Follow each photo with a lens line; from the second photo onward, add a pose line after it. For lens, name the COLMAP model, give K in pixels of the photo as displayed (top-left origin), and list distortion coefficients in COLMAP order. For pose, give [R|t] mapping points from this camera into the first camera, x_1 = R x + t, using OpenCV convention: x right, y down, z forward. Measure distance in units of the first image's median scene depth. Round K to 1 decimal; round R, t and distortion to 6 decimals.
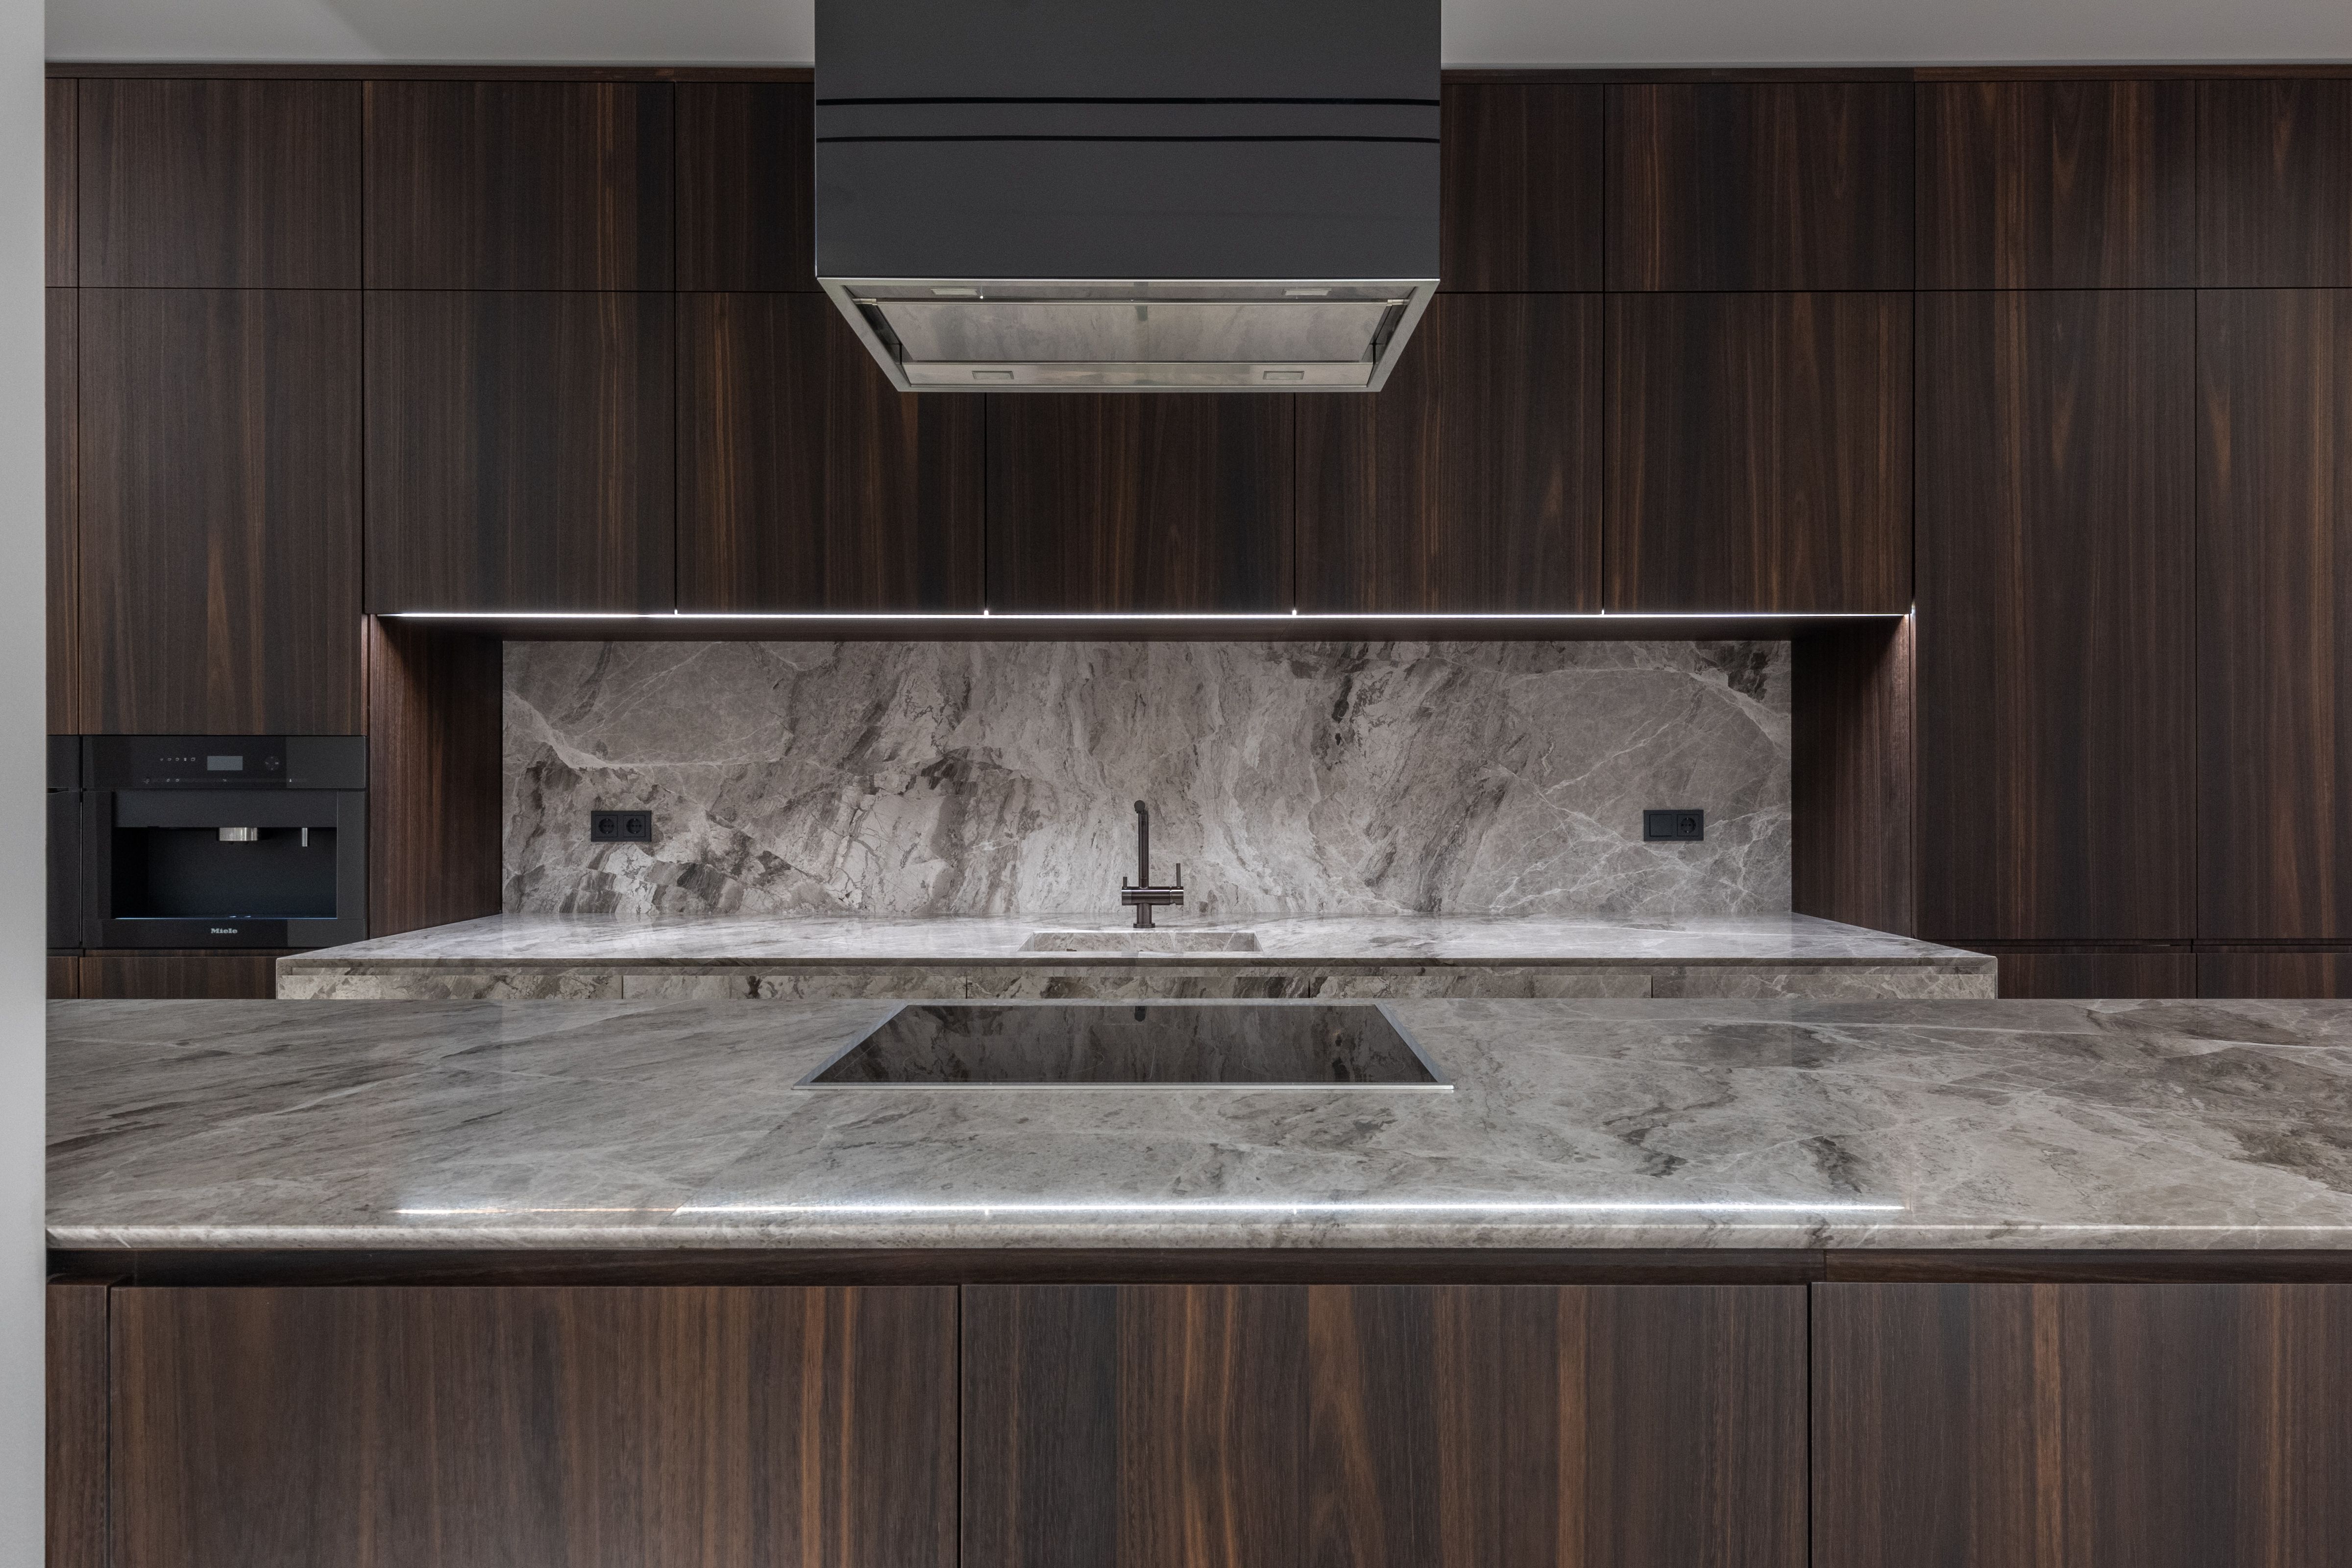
lens RADIAL K [[1911.9, 0, 1176.0], [0, 1911.9, 784.0], [0, 0, 1]] dist [0.010727, 0.001984]
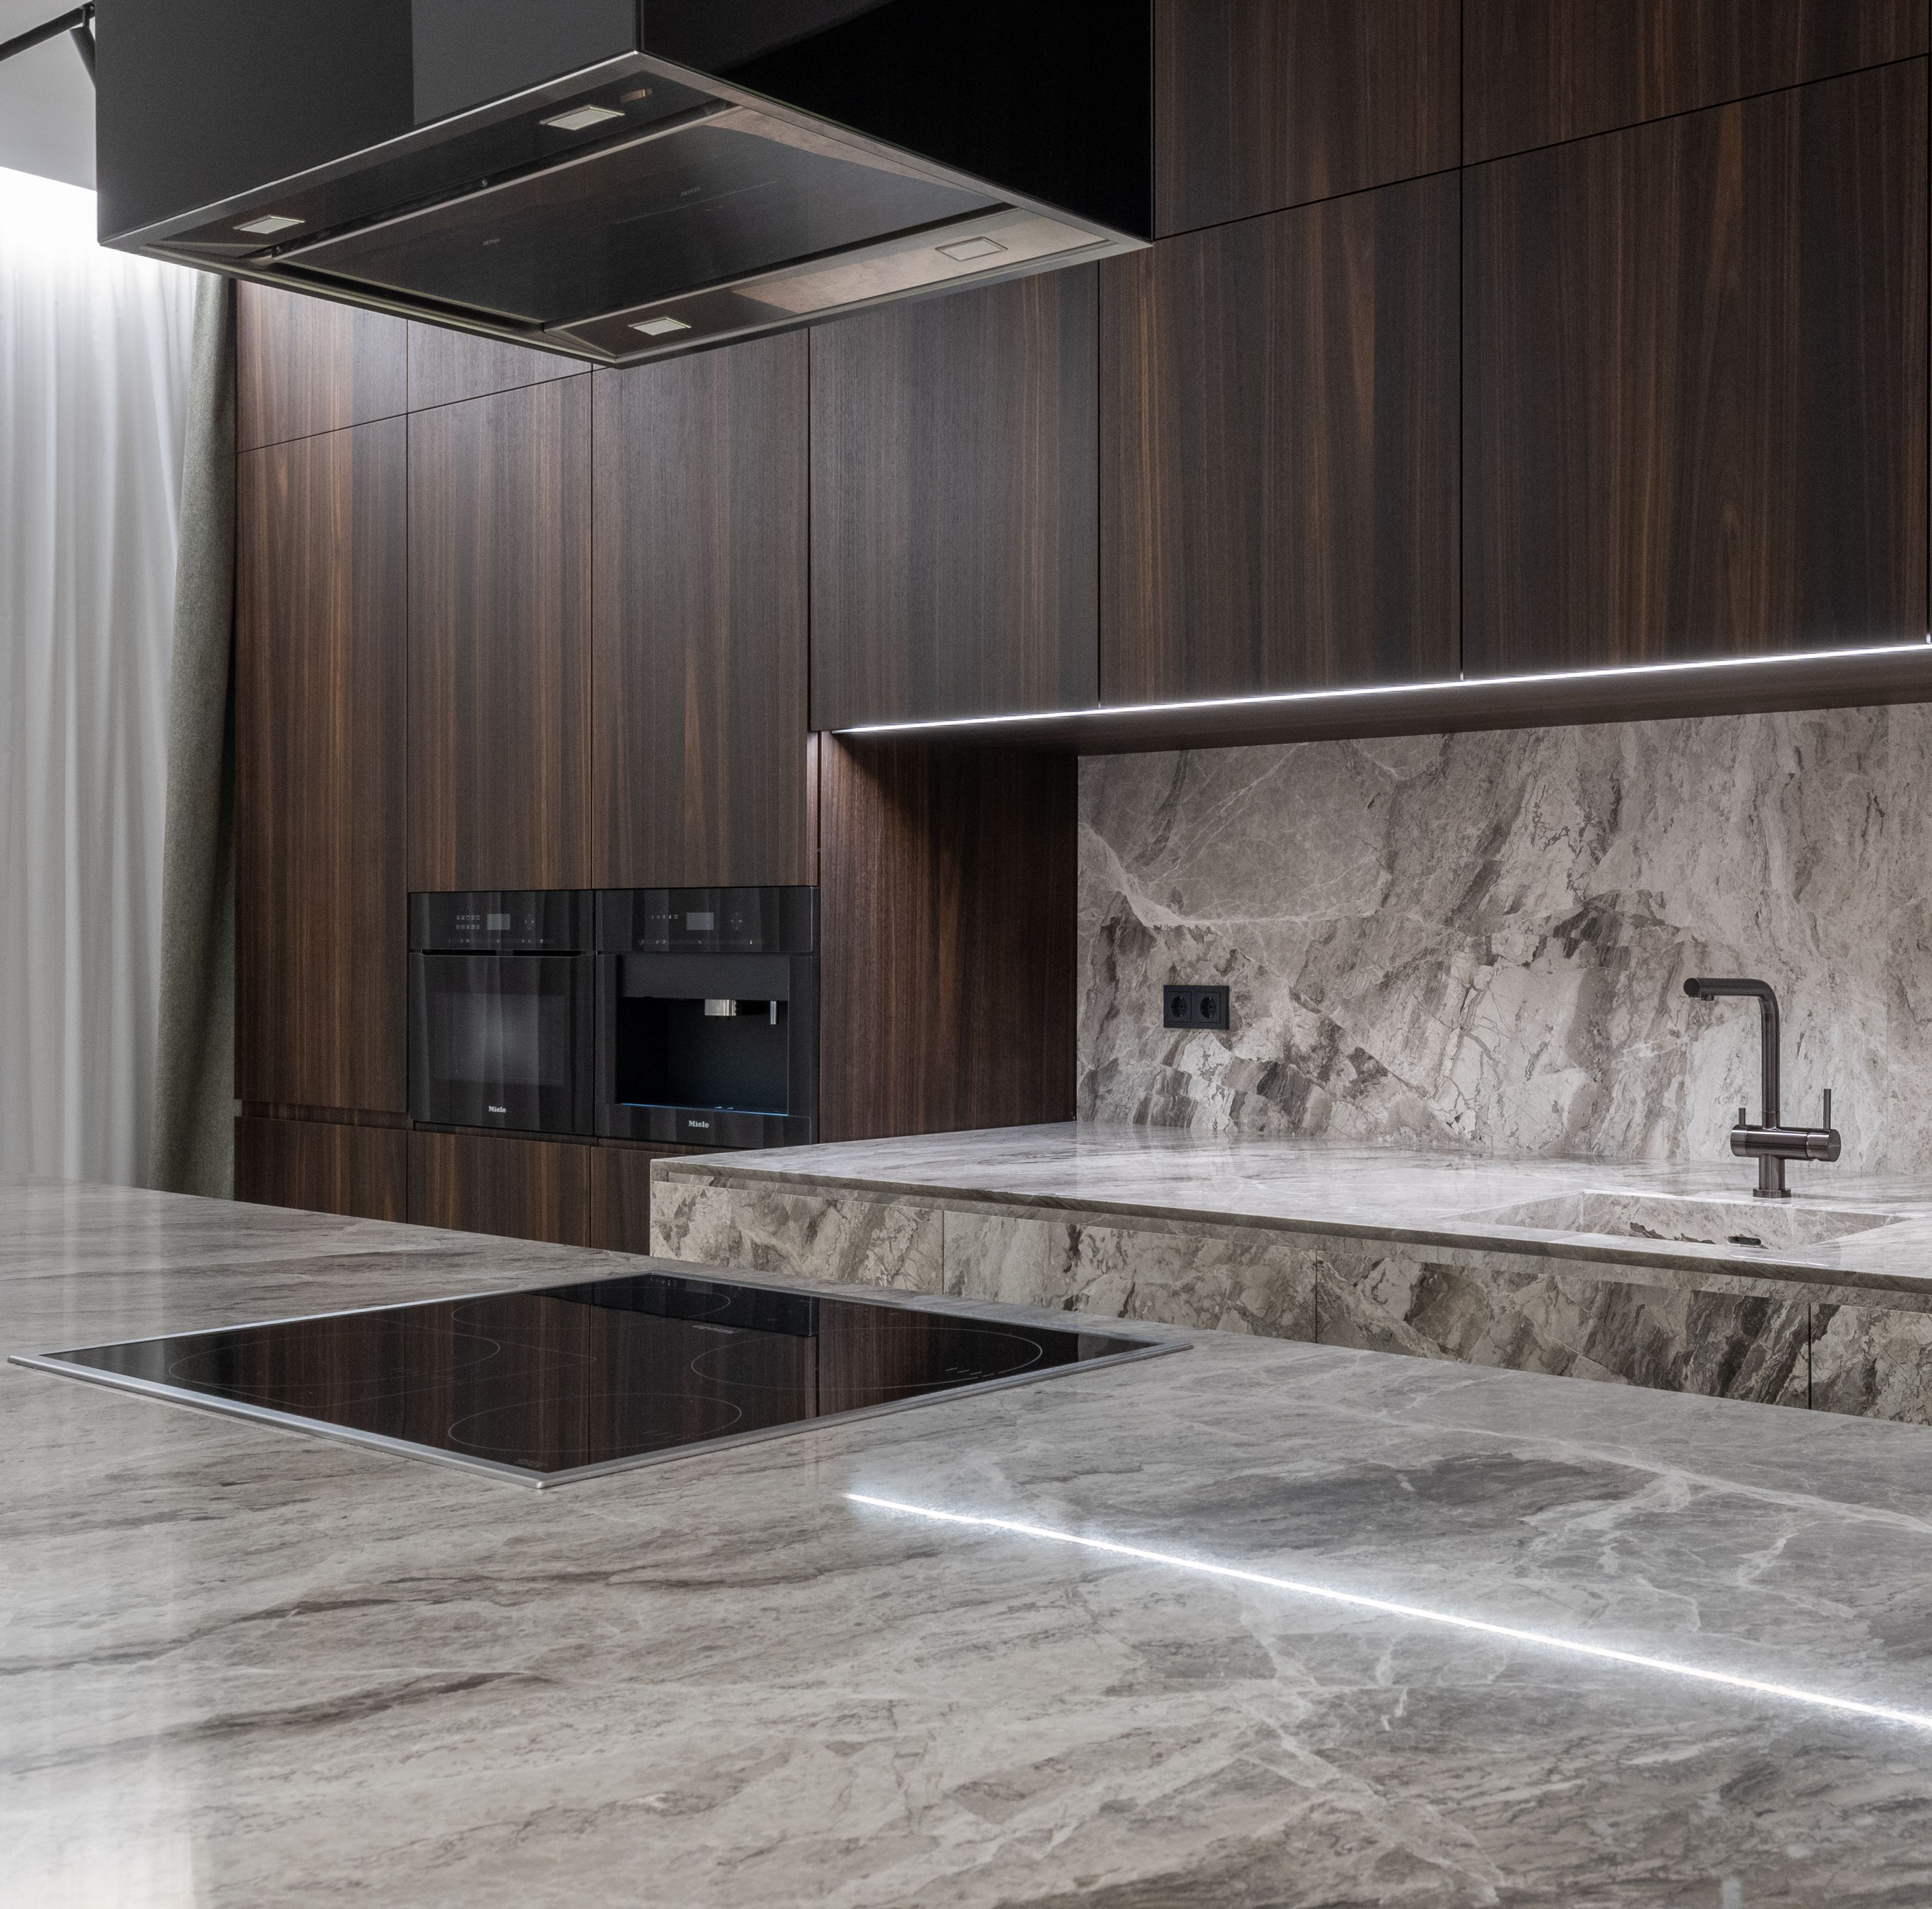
lens RADIAL K [[2650.5, 0, 966.0], [0, 2650.5, 954.5], [0, 0, 1]] dist [0.011425, 0.019555]
pose [[0.722846, 0.004671, -0.690993, 0.336481], [-0.003403, 0.999989, 0.003200, -0.000552], [0.691001, 0.000038, 0.722854, 0.224472]]
